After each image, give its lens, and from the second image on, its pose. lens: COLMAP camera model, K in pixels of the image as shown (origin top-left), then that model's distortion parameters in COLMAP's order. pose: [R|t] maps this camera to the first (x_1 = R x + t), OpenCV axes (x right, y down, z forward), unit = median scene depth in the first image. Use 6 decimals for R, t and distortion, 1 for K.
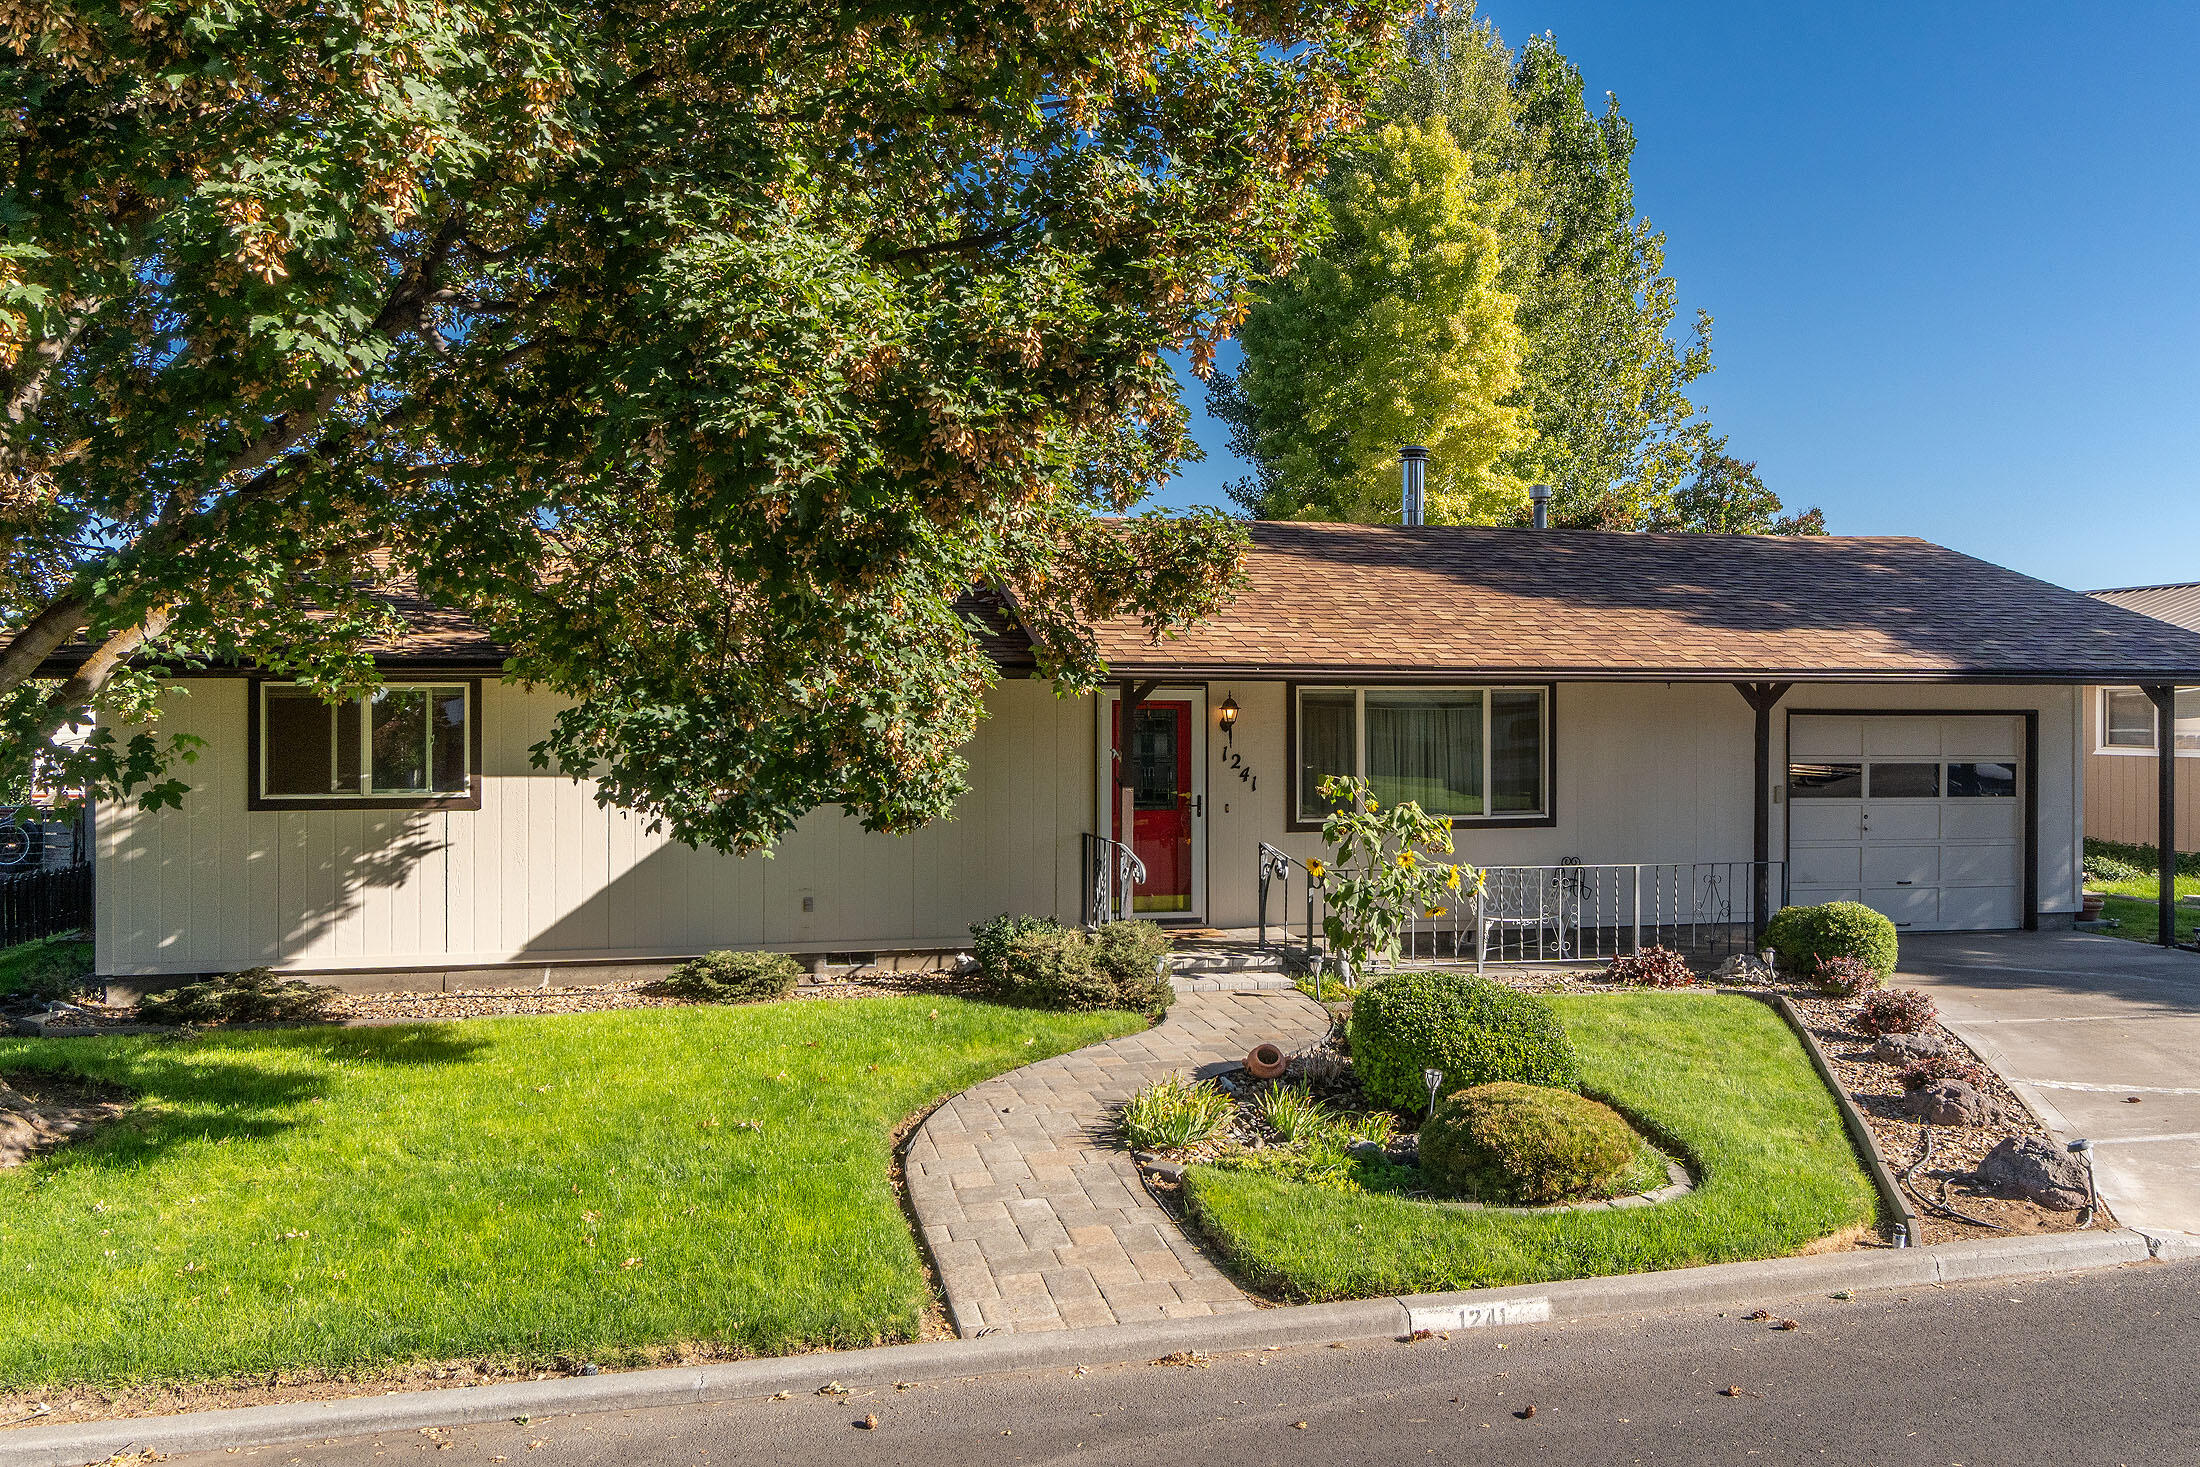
lens RADIAL K [[1574.4, 0, 1100.0], [0, 1574.4, 733.5], [0, 0, 1]] dist [0.008923, 0.003663]
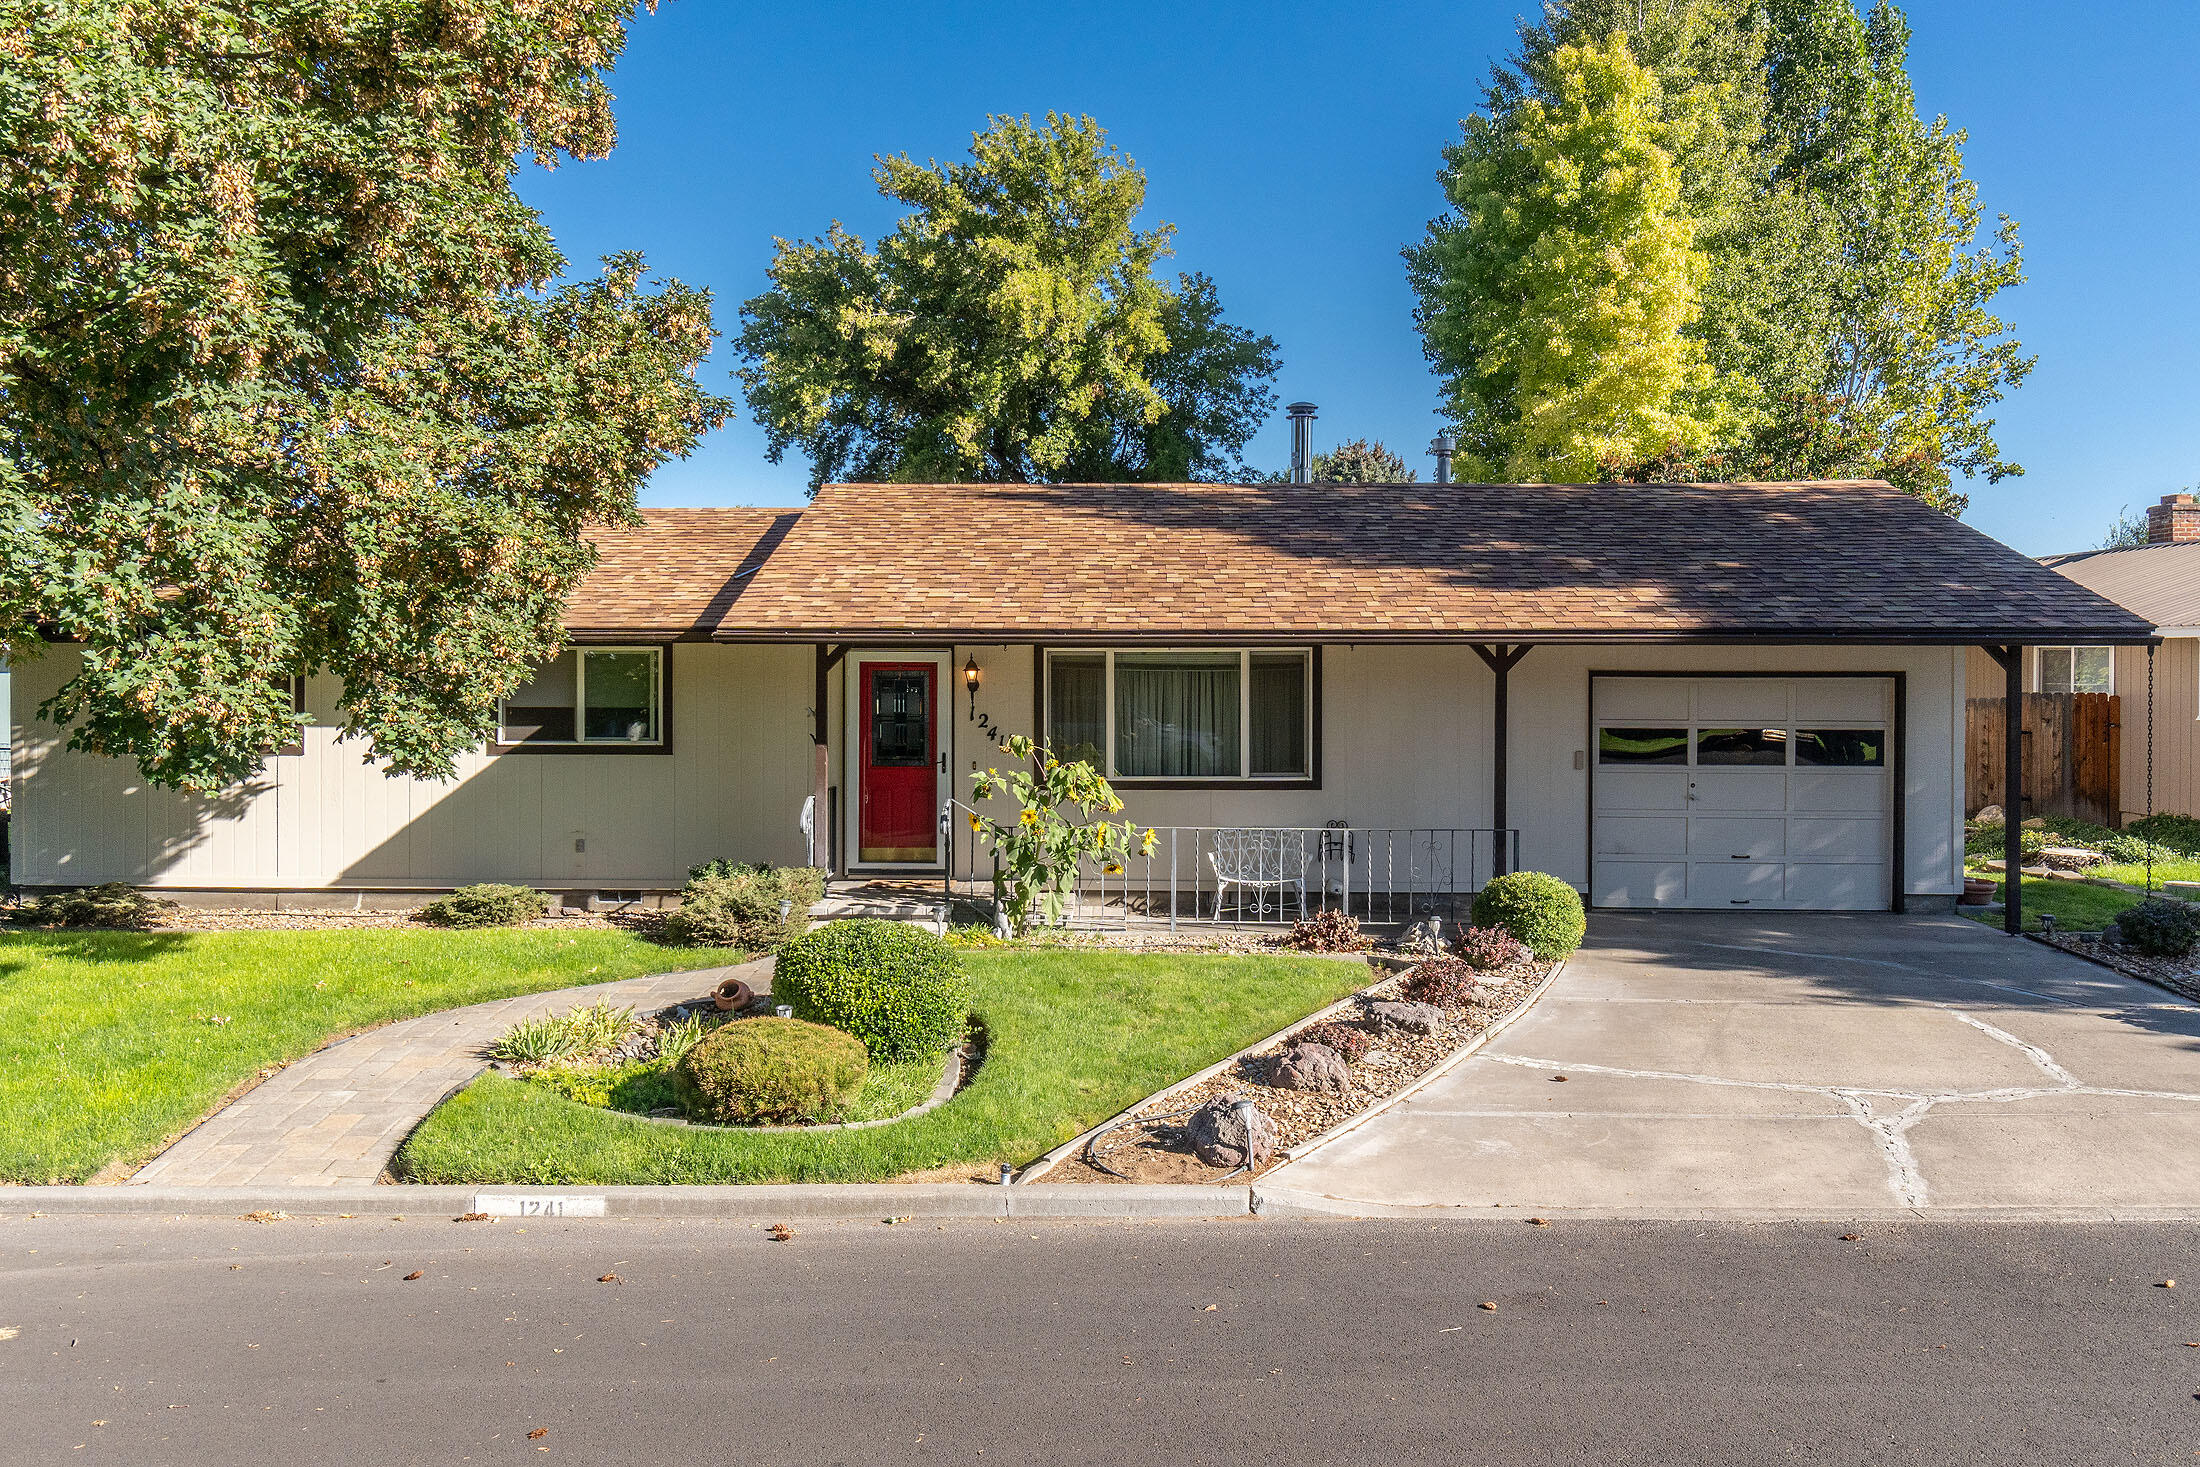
lens RADIAL K [[1608.8, 0, 1098.6], [0, 1608.8, 713.7], [0, 0, 1]] dist [-0.002338, 0.002291]
pose [[0.969586, 0.007621, -0.244631, 0.409875], [-0.003916, 0.999870, 0.015628, -0.003830], [0.244718, -0.014195, 0.969490, -0.012386]]
